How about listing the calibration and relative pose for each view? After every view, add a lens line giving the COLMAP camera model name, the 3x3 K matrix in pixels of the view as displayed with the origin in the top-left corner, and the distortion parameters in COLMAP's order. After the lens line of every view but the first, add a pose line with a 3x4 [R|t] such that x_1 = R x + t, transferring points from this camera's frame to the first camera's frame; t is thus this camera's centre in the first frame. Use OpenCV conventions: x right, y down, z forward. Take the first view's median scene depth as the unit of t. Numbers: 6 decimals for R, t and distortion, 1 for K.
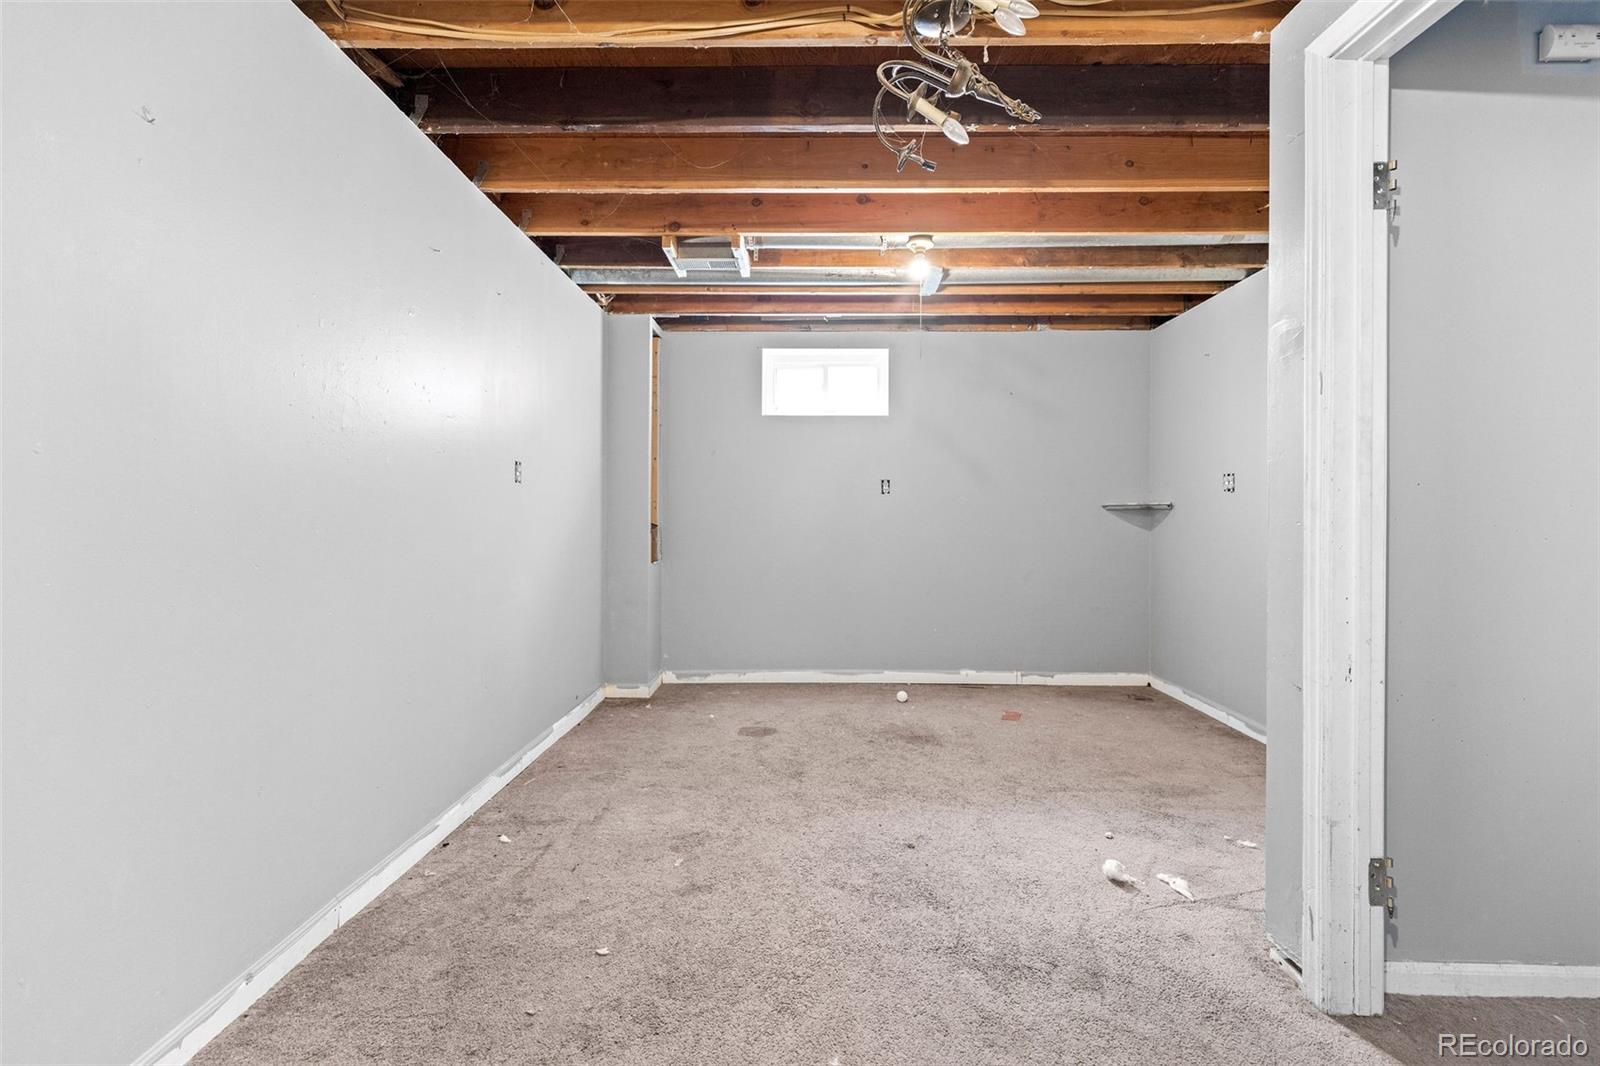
lens RADIAL K [[721.5, 0, 799.5], [0, 721.5, 523.5], [0, 0, 1]] dist [0.010409, -0.001832]
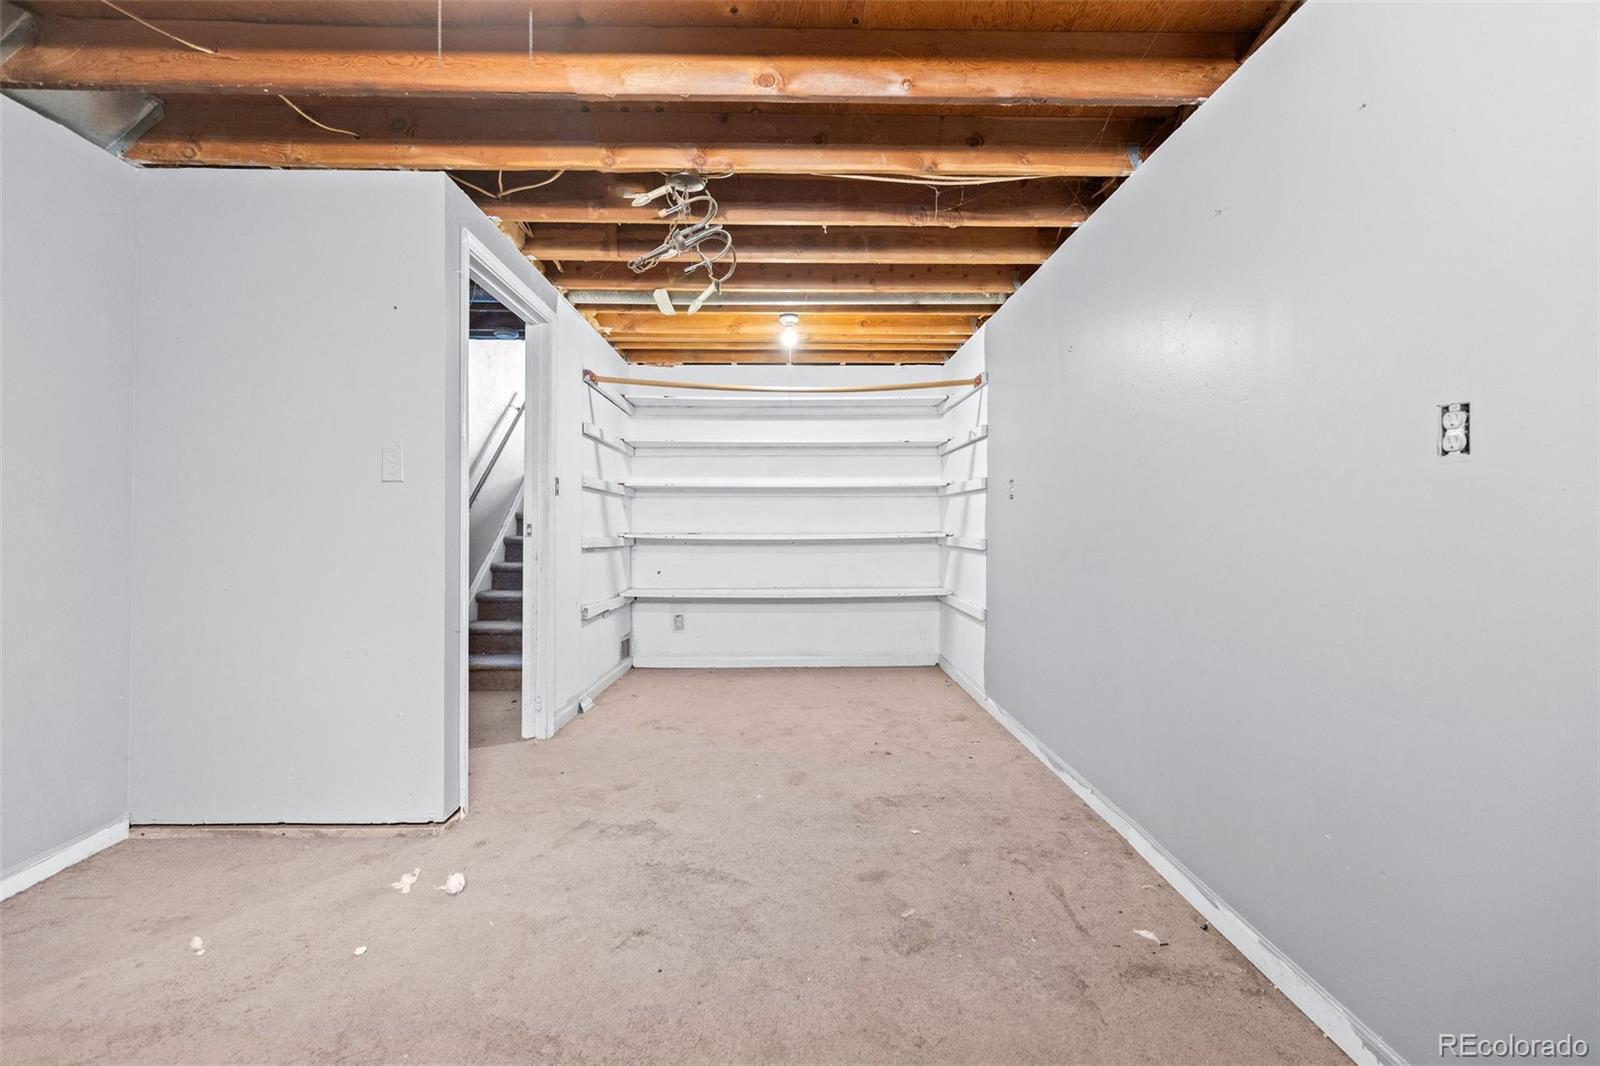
lens RADIAL K [[721.5, 0, 801.2], [0, 721.5, 526.9], [0, 0, 1]] dist [0.010409, -0.001832]
pose [[-0.999503, -0.007678, -0.030558, -0.000268], [-0.008195, 0.999825, 0.016814, -0.024333], [0.030424, 0.017056, -0.999392, 1.940646]]
